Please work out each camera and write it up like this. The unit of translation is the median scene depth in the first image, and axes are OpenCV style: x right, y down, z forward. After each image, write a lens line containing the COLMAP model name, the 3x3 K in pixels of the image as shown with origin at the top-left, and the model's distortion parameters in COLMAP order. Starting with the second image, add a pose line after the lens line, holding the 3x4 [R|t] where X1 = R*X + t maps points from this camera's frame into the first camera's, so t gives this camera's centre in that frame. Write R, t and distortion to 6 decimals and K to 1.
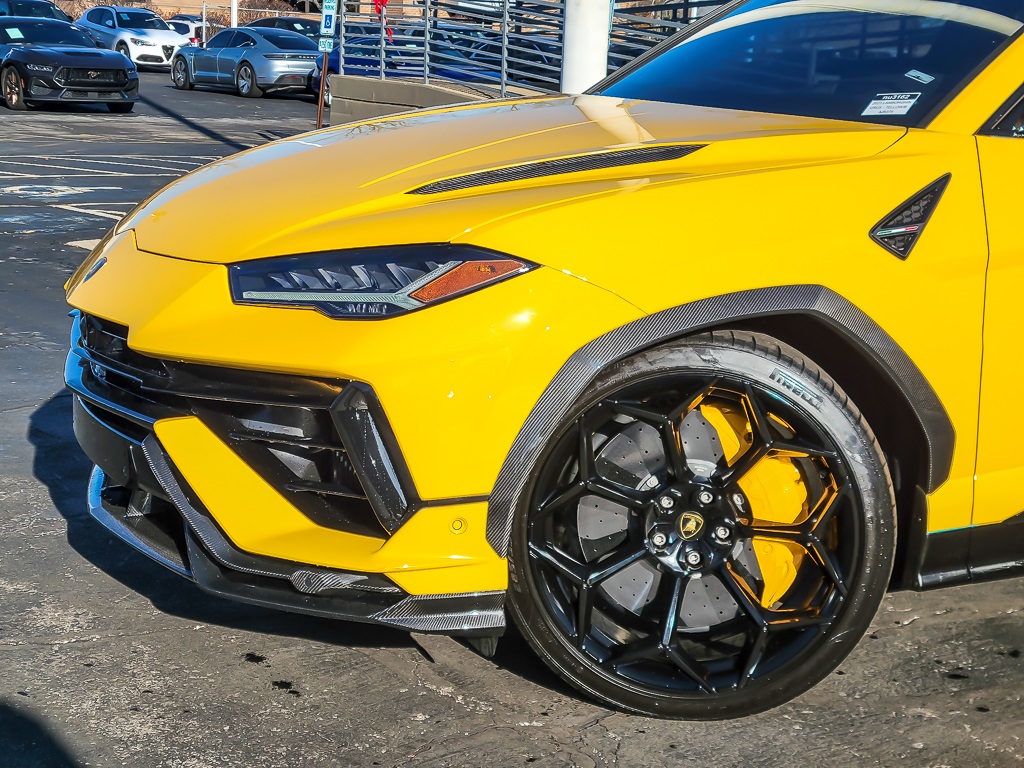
lens RADIAL K [[837.2, 0, 512.0], [0, 837.2, 384.0], [0, 0, 1]] dist [0.026817, 0.010608]
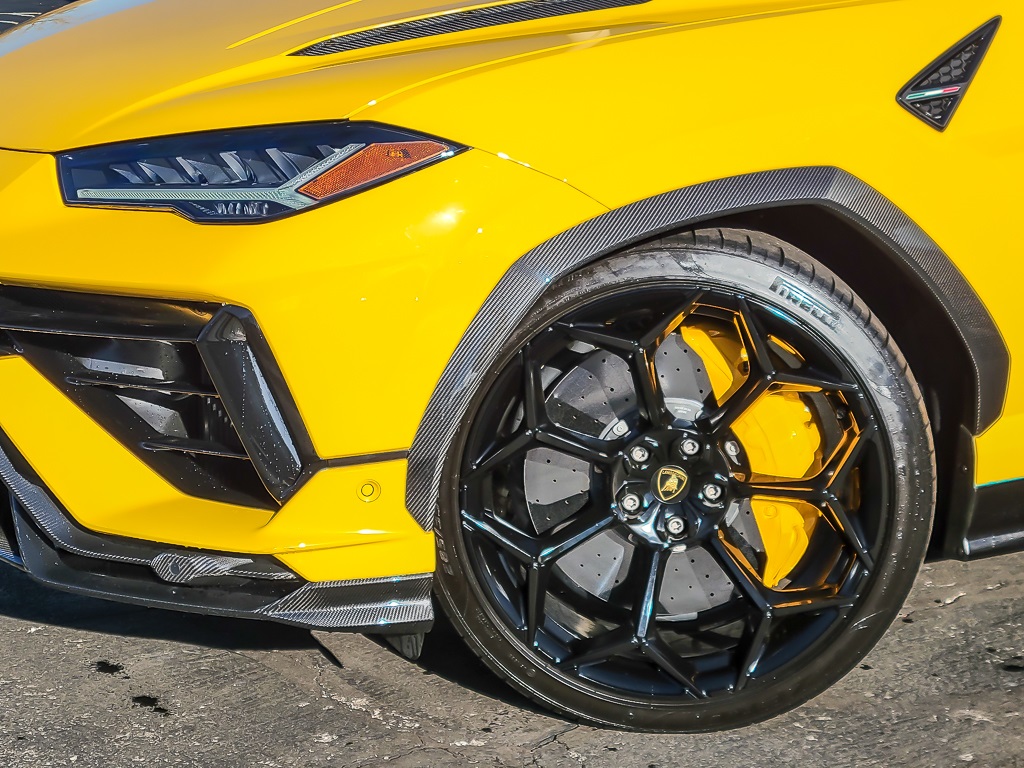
lens RADIAL K [[837.2, 0, 512.0], [0, 837.2, 384.0], [0, 0, 1]] dist [0.026817, 0.010608]
pose [[0.996560, -0.025518, 0.078846, 0.008565], [0.018552, 0.995961, 0.087850, 0.006828], [-0.080770, -0.086085, 0.993008, 0.245293]]
